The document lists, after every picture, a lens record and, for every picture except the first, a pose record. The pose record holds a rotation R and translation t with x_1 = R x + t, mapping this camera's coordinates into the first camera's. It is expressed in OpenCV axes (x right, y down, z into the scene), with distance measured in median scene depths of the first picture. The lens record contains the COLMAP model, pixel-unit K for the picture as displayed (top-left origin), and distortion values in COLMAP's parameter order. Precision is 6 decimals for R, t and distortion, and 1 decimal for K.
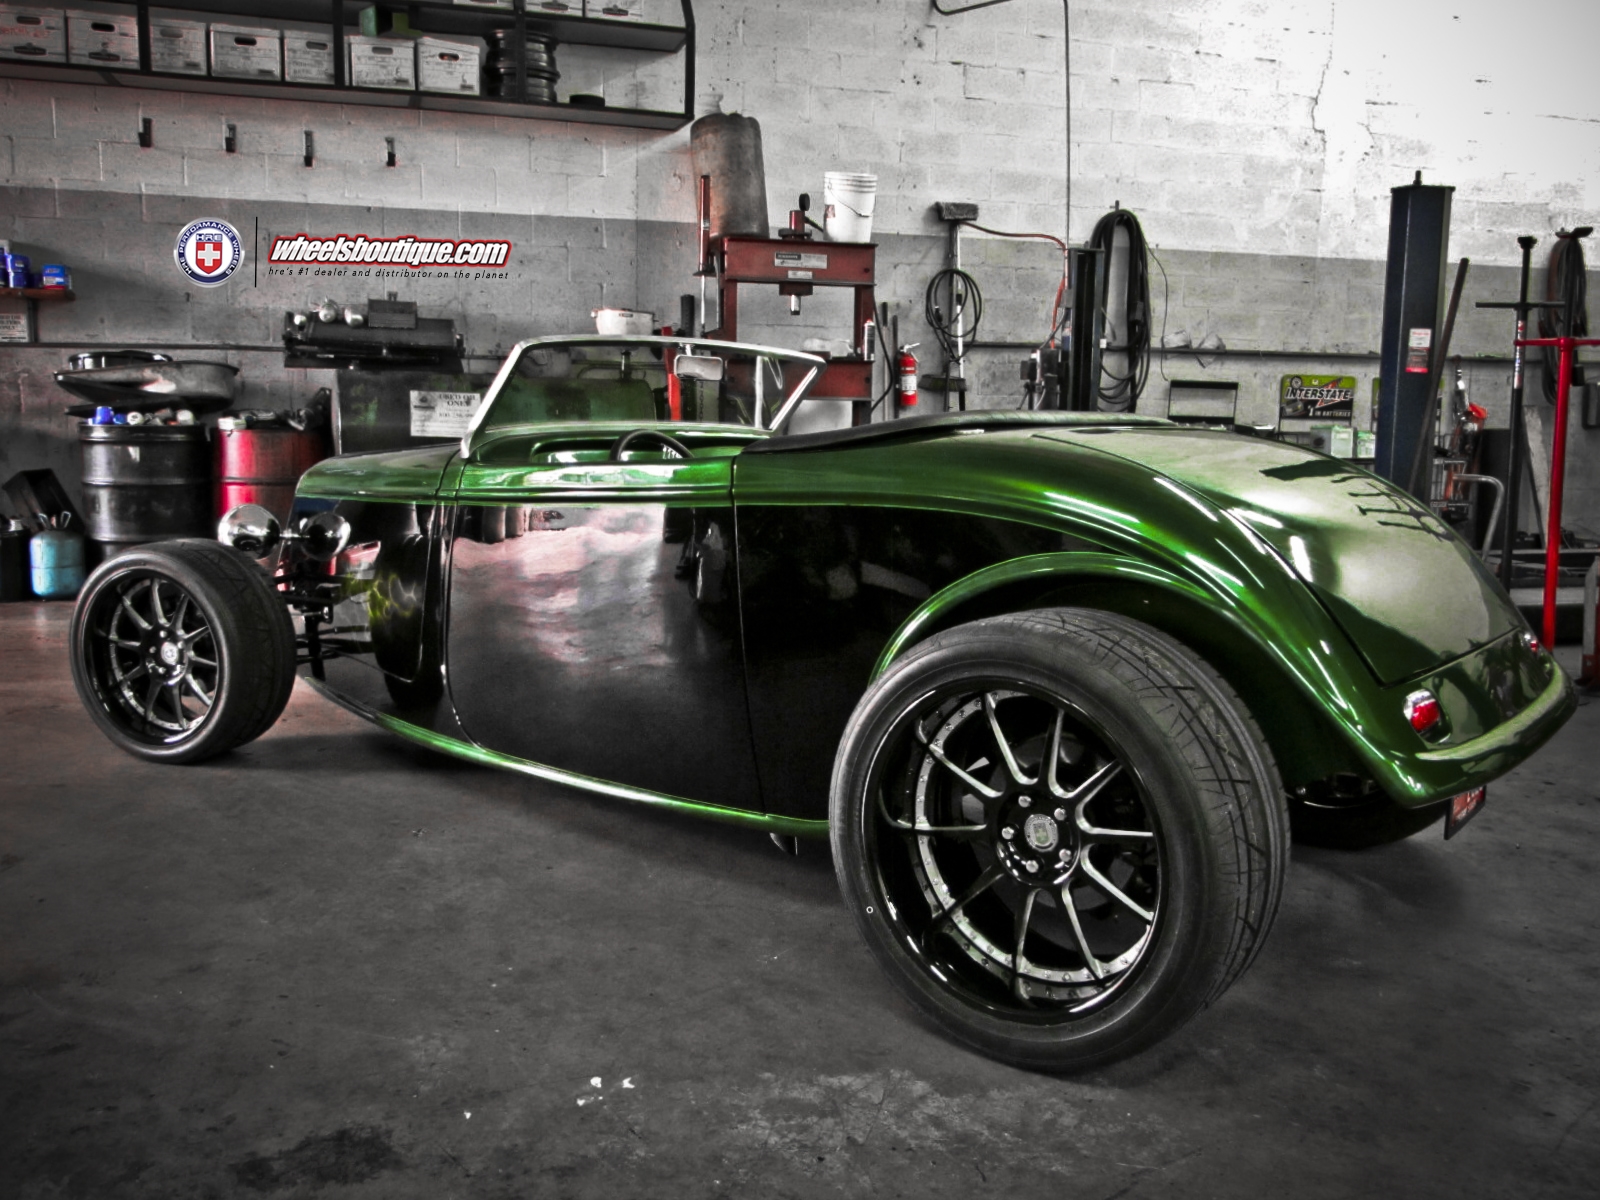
lens RADIAL K [[1455.0, 0, 799.7], [0, 1455.0, 553.0], [0, 0, 1]] dist [0.021274, 0.000000]
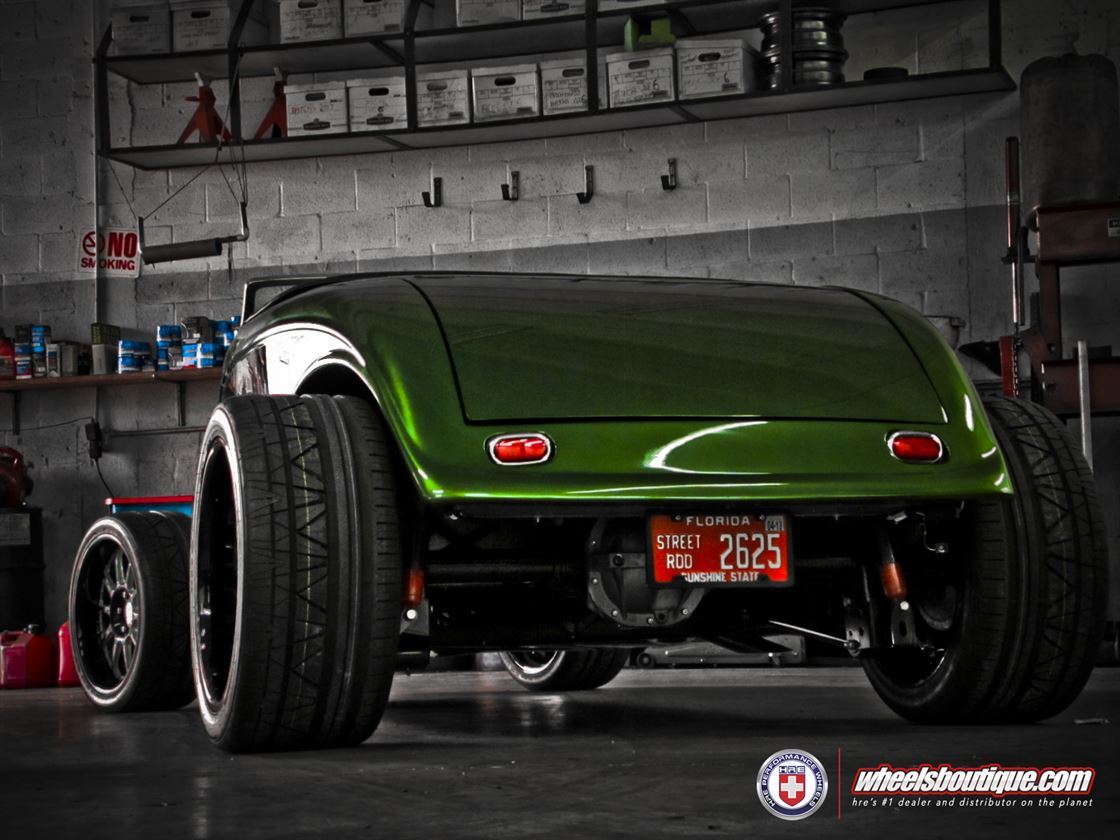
lens RADIAL K [[2336.1, 0, 560.9], [0, 2336.1, 388.8], [0, 0, 1]] dist [0.668383, 0.000000]
pose [[0.815907, -0.096825, -0.570018, 0.486117], [-0.018575, 0.980980, -0.193220, 0.135240], [0.577885, 0.168238, 0.798590, -0.160869]]
